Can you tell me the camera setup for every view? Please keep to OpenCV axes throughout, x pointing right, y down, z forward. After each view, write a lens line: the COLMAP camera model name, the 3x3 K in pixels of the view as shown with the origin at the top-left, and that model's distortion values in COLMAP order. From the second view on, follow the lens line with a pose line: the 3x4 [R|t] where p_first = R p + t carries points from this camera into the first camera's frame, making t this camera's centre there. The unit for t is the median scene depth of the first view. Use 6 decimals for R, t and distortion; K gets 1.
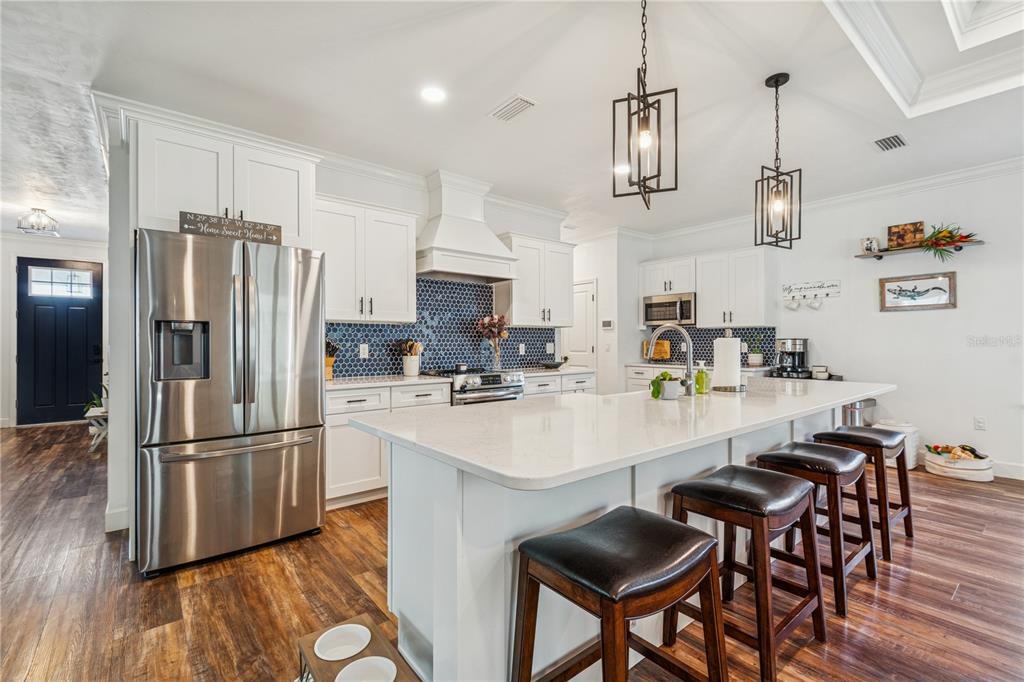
lens RADIAL K [[454.5, 0, 513.4], [0, 454.5, 348.0], [0, 0, 1]] dist [0.001233, 0.000276]
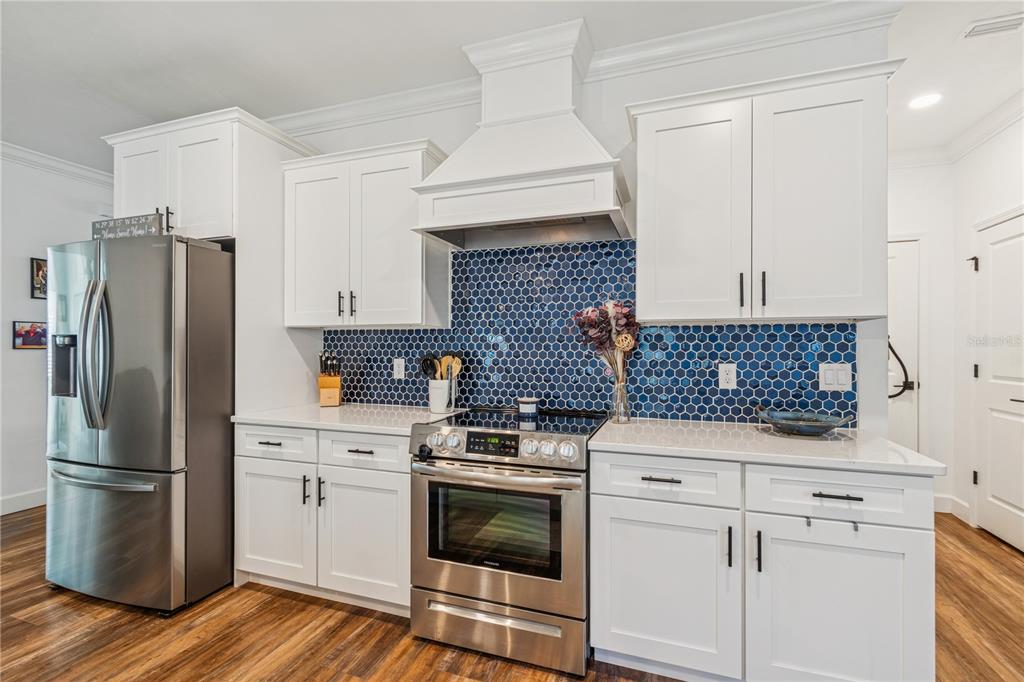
lens RADIAL K [[454.5, 0, 513.4], [0, 454.5, 348.0], [0, 0, 1]] dist [0.001233, 0.000276]
pose [[0.518129, 0.005625, -0.855284, 0.337386], [-0.013586, 0.999906, -0.001655, -0.024681], [0.855195, 0.012477, 0.518157, 0.747106]]
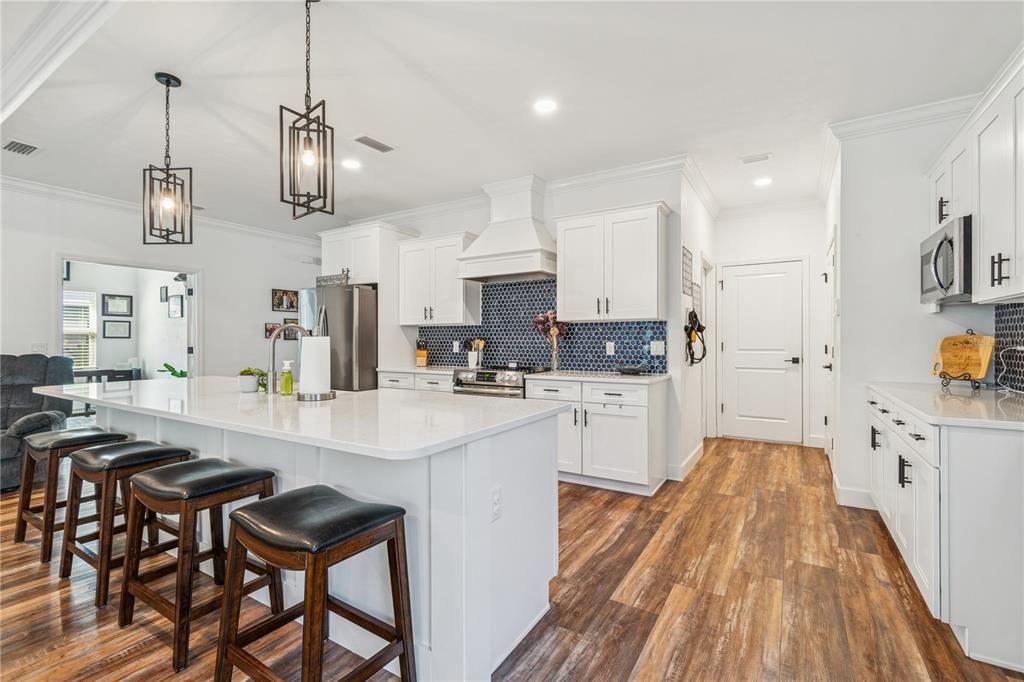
lens RADIAL K [[453.3, 0, 512.0], [0, 453.3, 341.0], [0, 0, 1]] dist [-0.000703, -0.000029]
pose [[0.325324, 0.003735, -0.945595, 0.898138], [-0.010425, 0.999946, 0.000363, -0.011434], [0.945545, 0.009740, 0.325346, 0.690811]]
